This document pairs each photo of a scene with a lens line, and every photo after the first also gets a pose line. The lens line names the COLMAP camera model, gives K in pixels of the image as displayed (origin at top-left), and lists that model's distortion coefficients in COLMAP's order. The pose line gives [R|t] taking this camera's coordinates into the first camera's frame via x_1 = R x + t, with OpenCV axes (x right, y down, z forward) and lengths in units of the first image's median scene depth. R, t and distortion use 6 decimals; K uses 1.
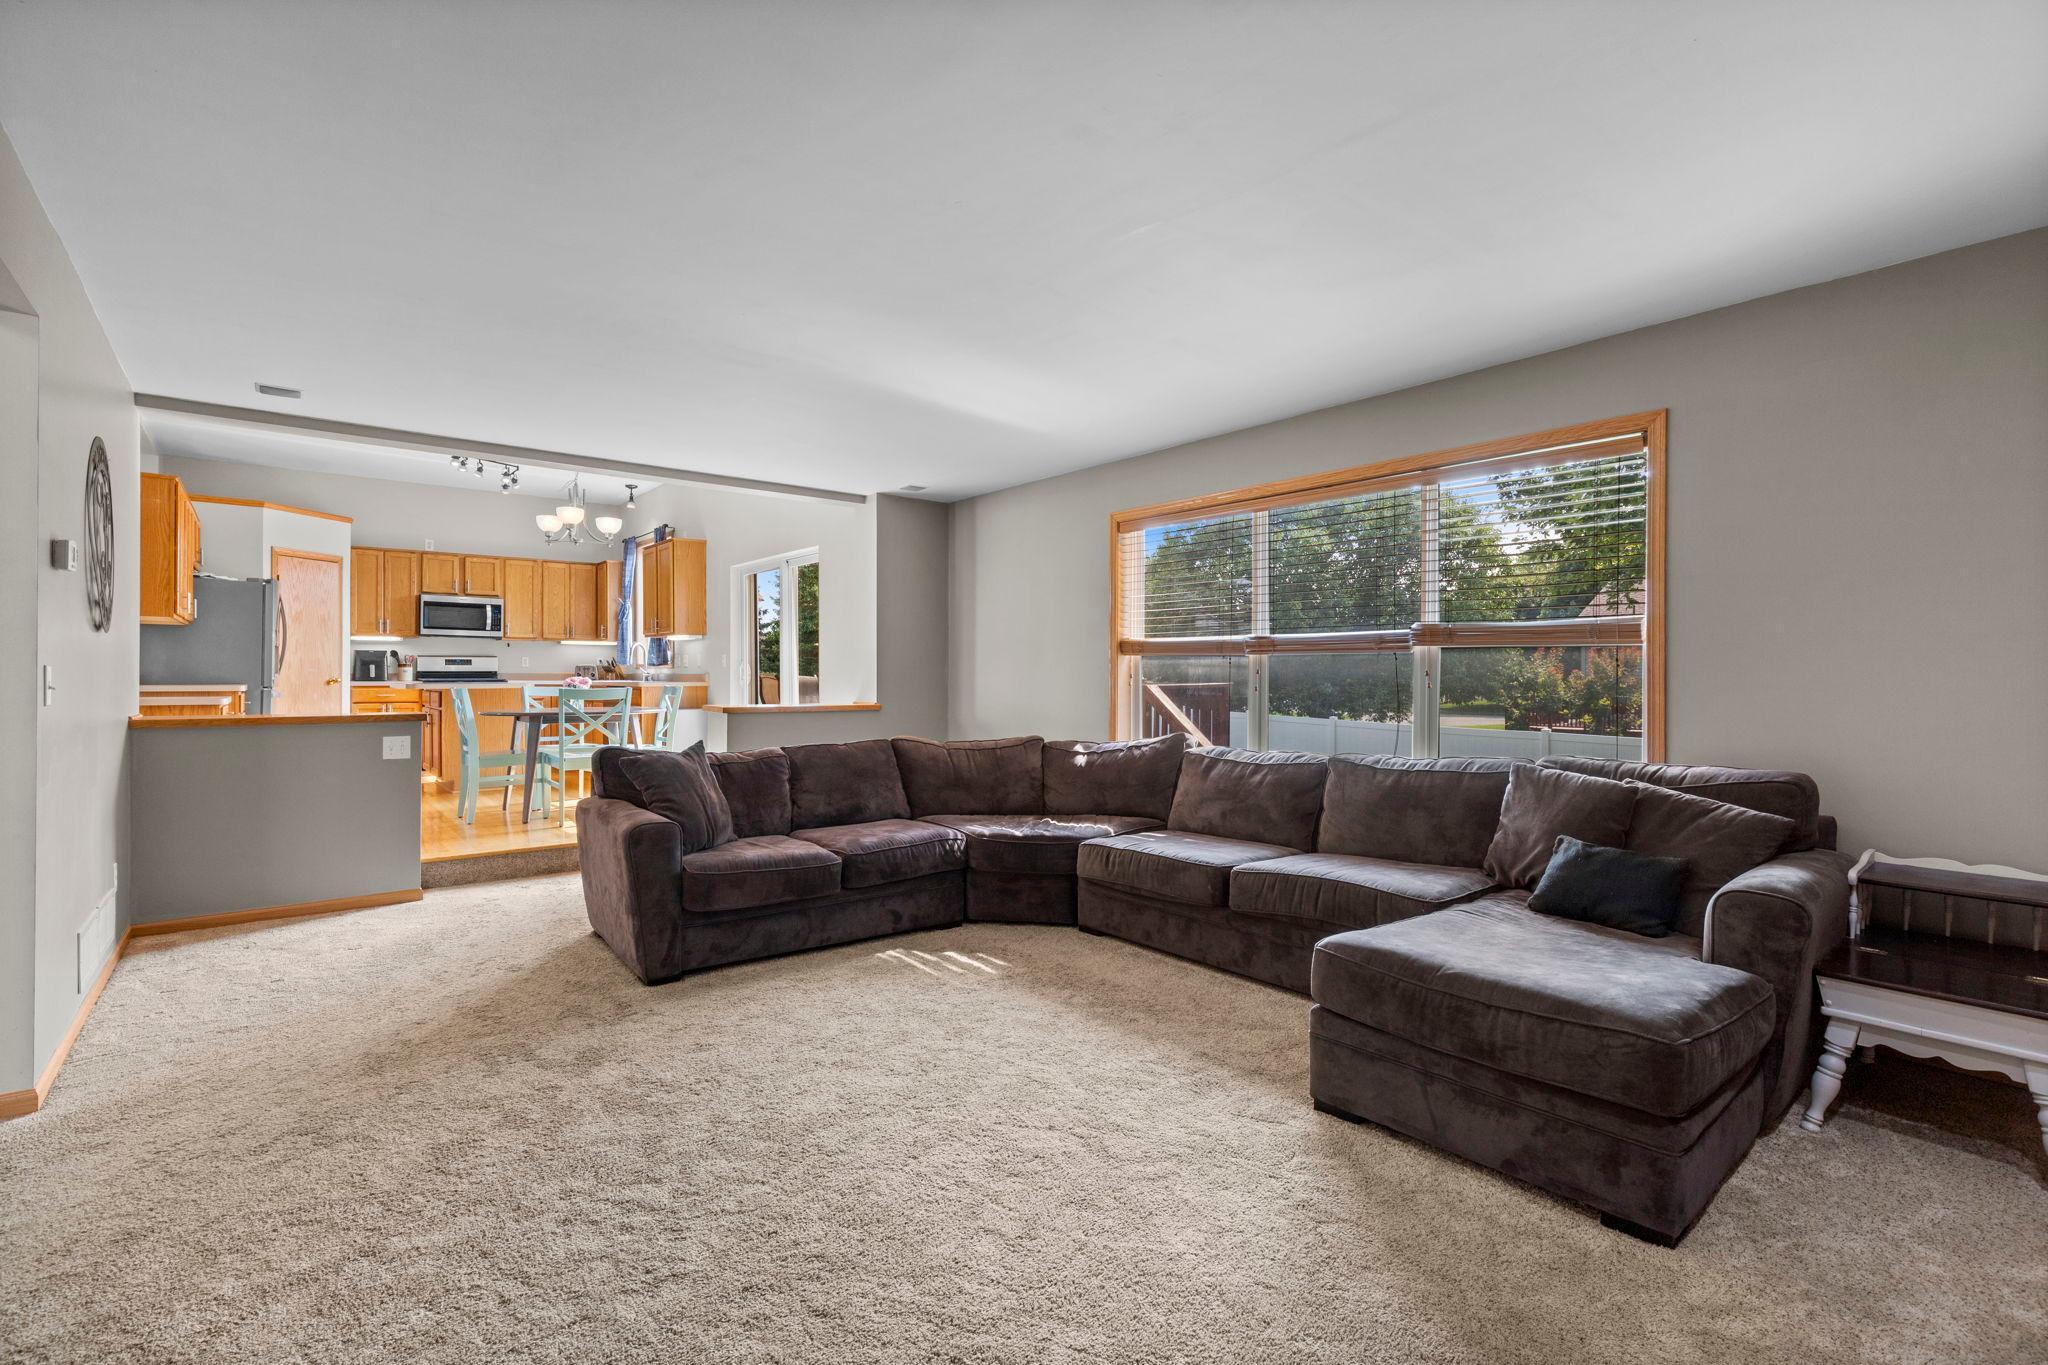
lens RADIAL K [[920.1, 0, 1024.0], [0, 920.1, 682.5], [0, 0, 1]] dist [0.000318, 0.000116]
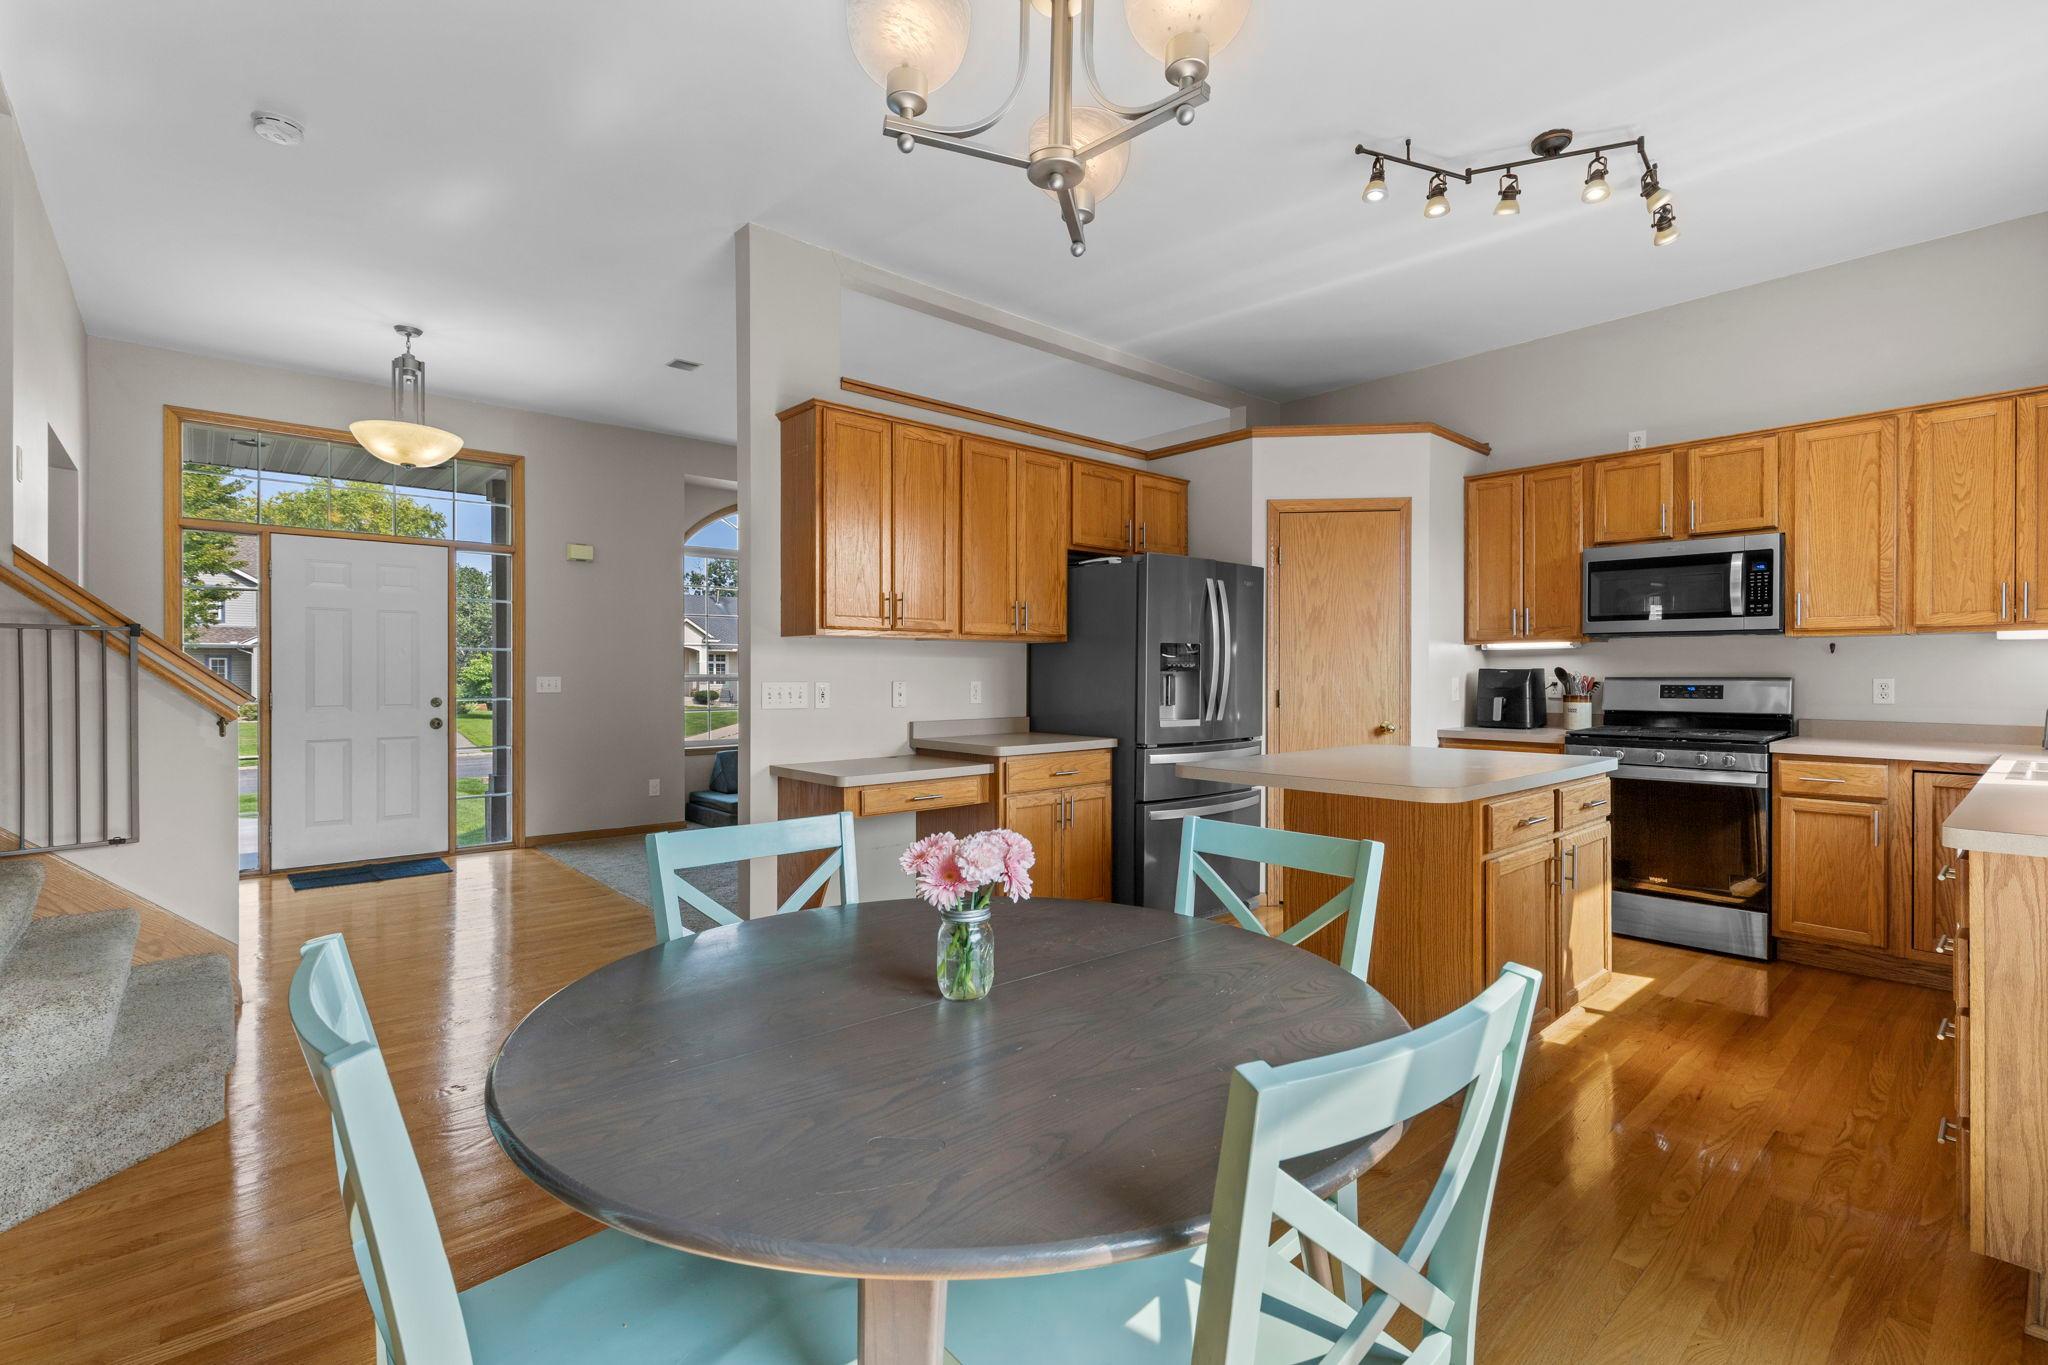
lens RADIAL K [[920.1, 0, 1024.0], [0, 920.1, 682.5], [0, 0, 1]] dist [0.000318, 0.000116]
pose [[0.039760, 0.006259, -0.999190, -0.188955], [-0.012015, 0.999911, 0.005785, -0.025796], [0.999137, 0.011775, 0.039832, 0.676320]]
